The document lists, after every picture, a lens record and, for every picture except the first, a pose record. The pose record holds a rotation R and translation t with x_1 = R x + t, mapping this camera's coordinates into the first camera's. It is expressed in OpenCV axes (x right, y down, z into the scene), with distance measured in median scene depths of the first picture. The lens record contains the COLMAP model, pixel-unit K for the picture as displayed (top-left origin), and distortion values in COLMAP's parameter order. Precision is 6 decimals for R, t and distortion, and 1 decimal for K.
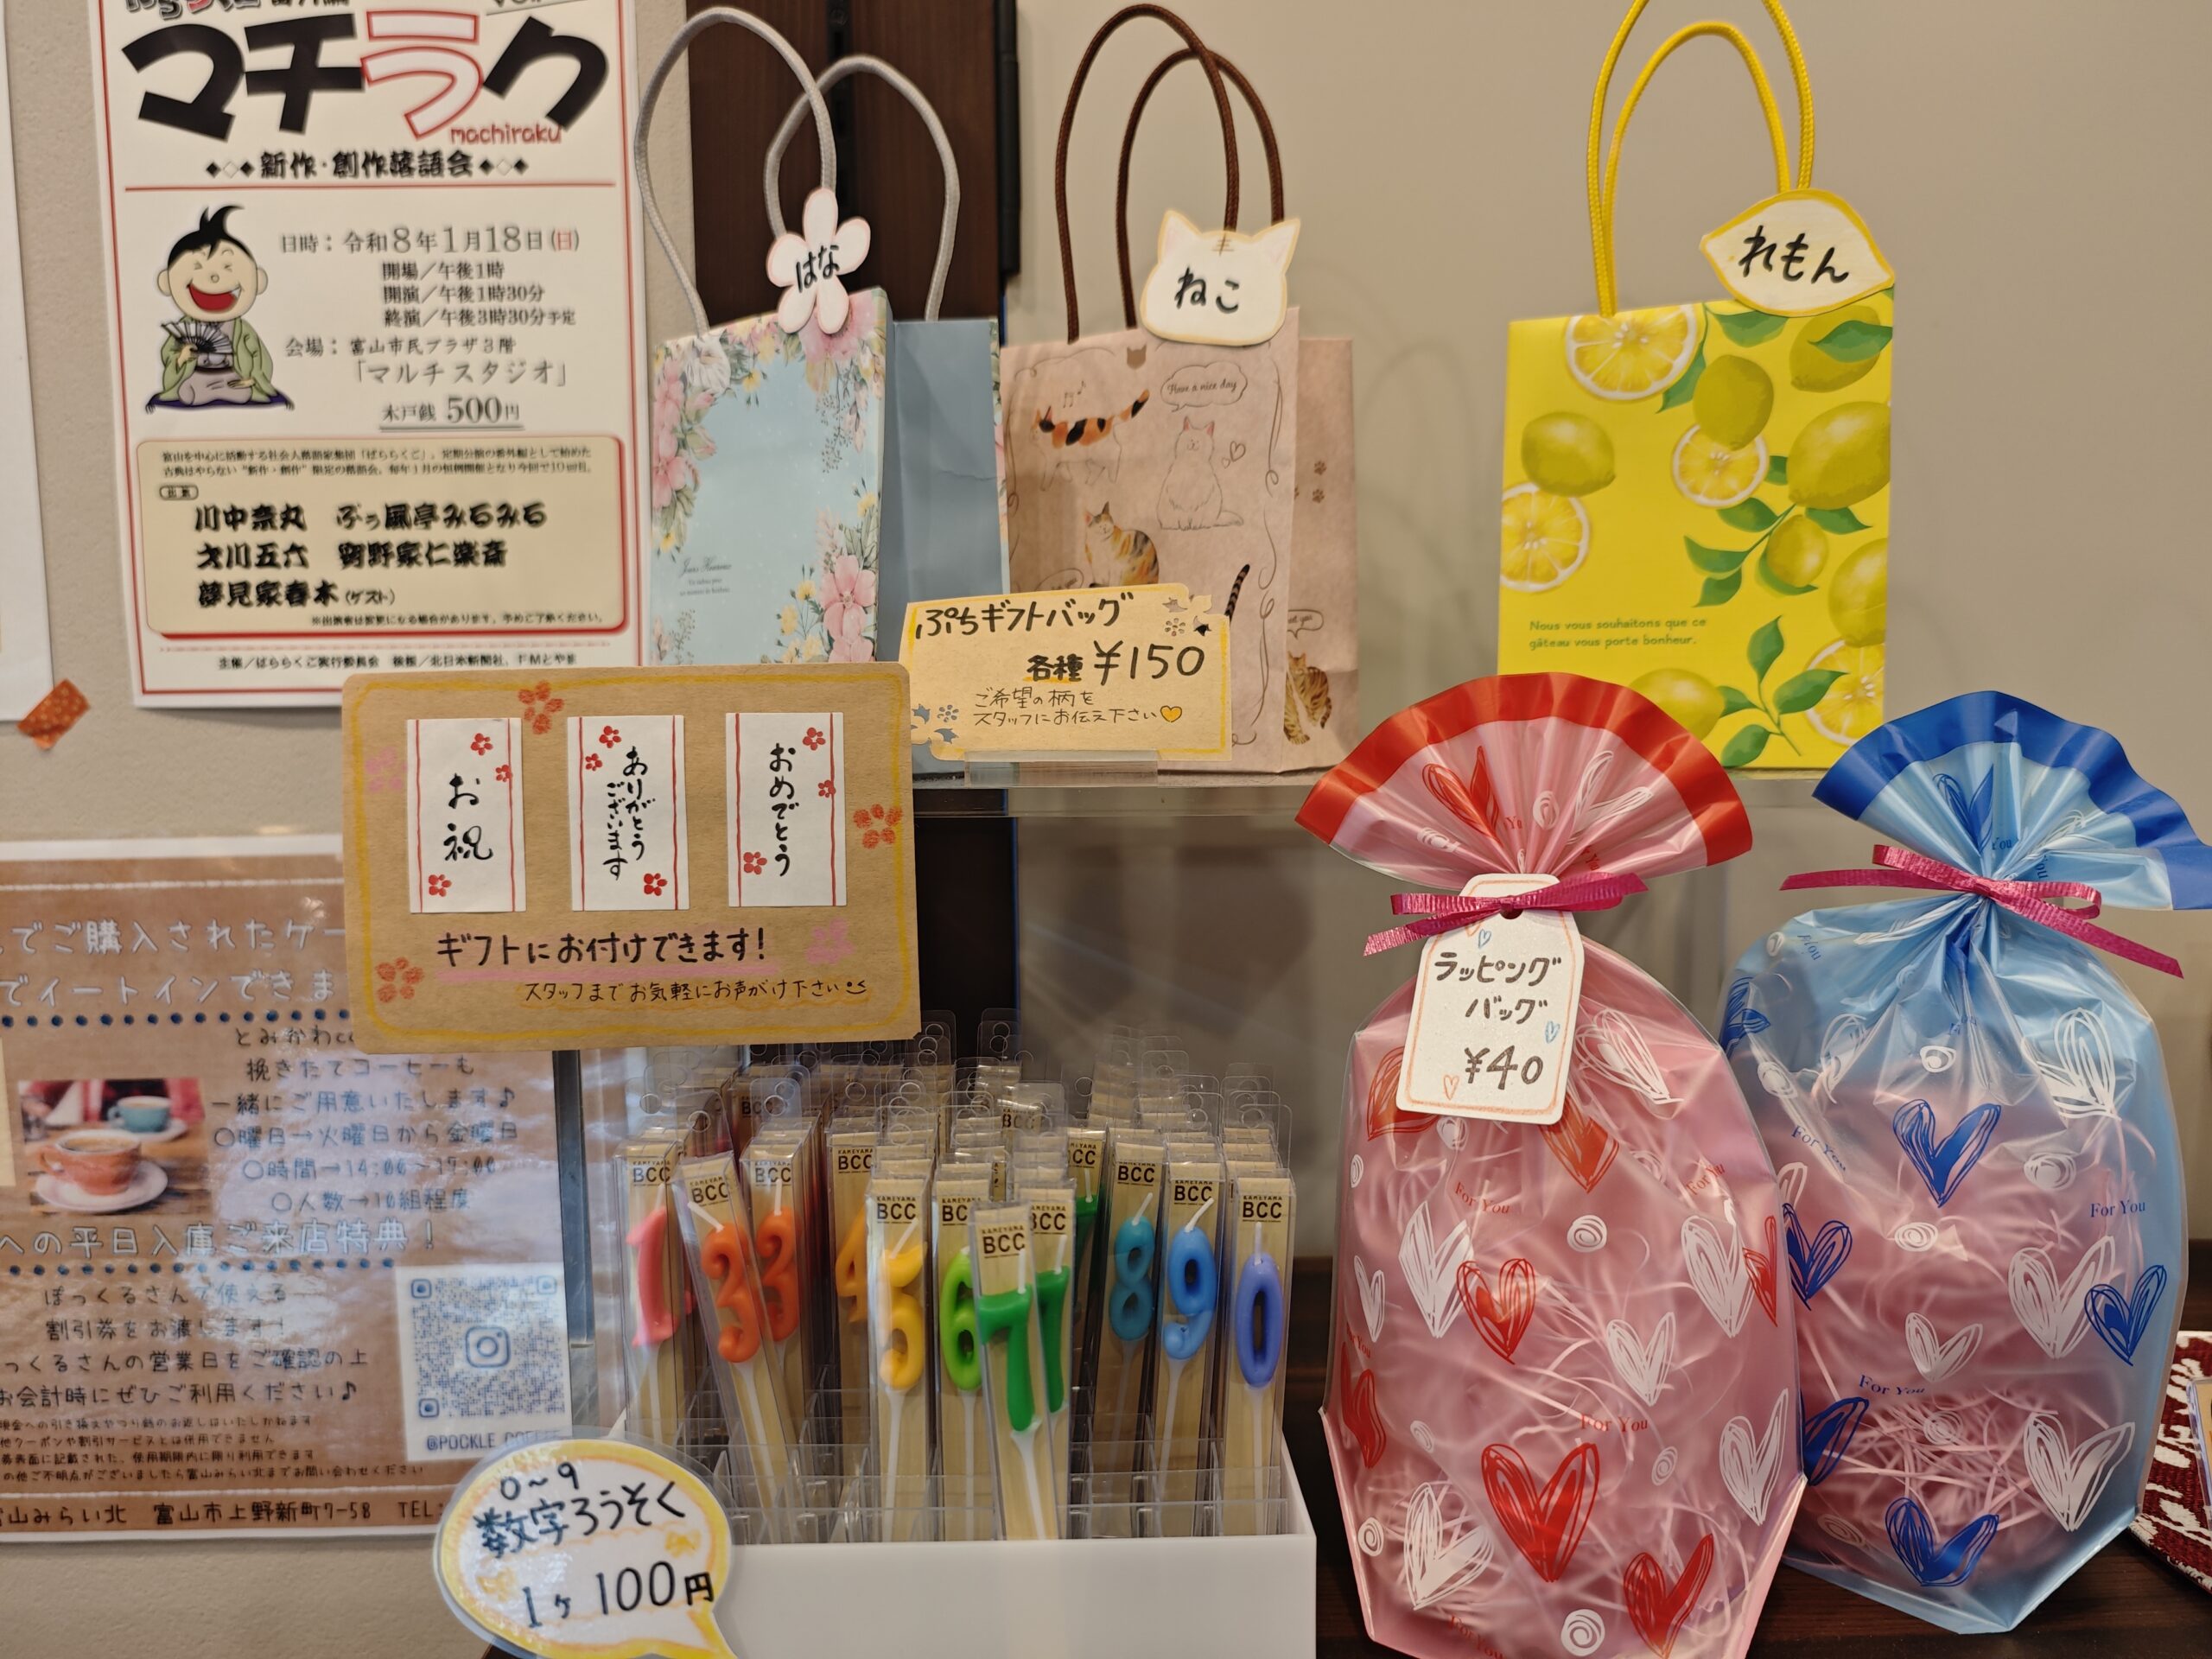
lens RADIAL K [[1551.9, 0, 1106.0], [0, 1551.9, 829.5], [0, 0, 1]] dist [-0.010966, 0.004416]
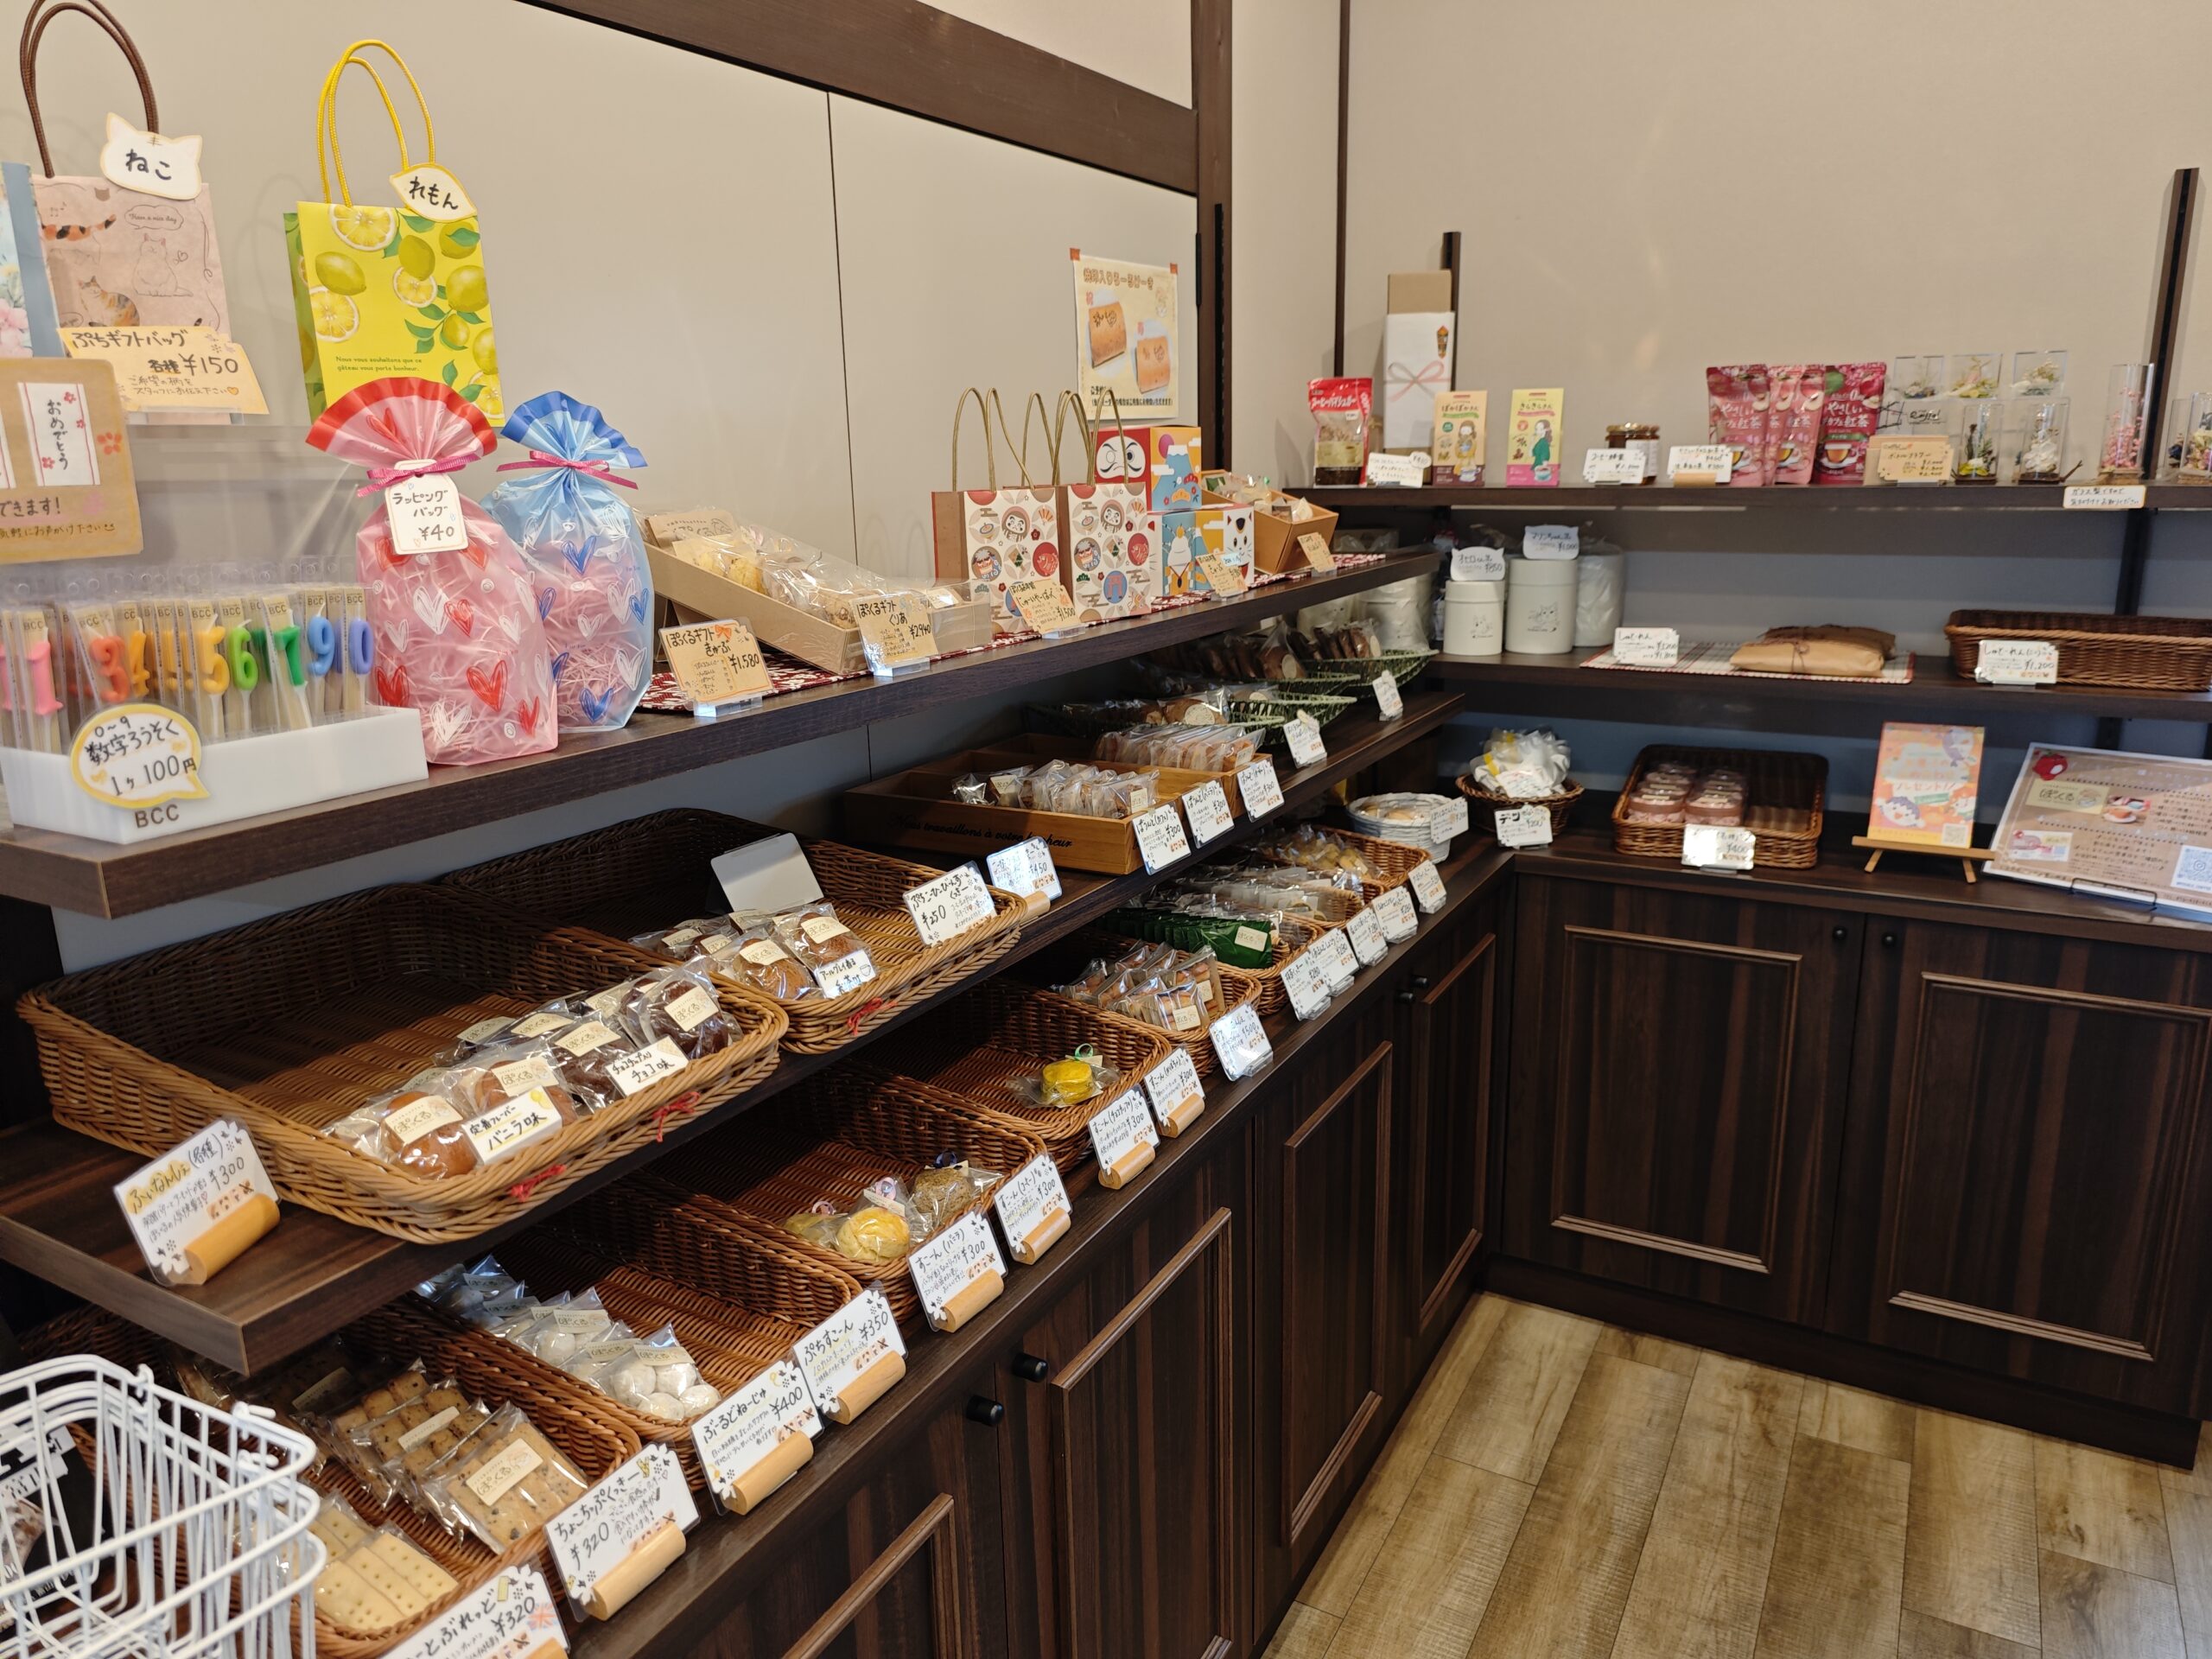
lens RADIAL K [[1500.6, 0, 1106.0], [0, 1500.6, 829.5], [0, 0, 1]] dist [0.046007, -0.052718]
pose [[0.508385, -0.209886, 0.835160, -1.236260], [0.090563, 0.977495, 0.190529, 0.229783], [-0.856355, -0.021227, 0.515952, -1.129450]]
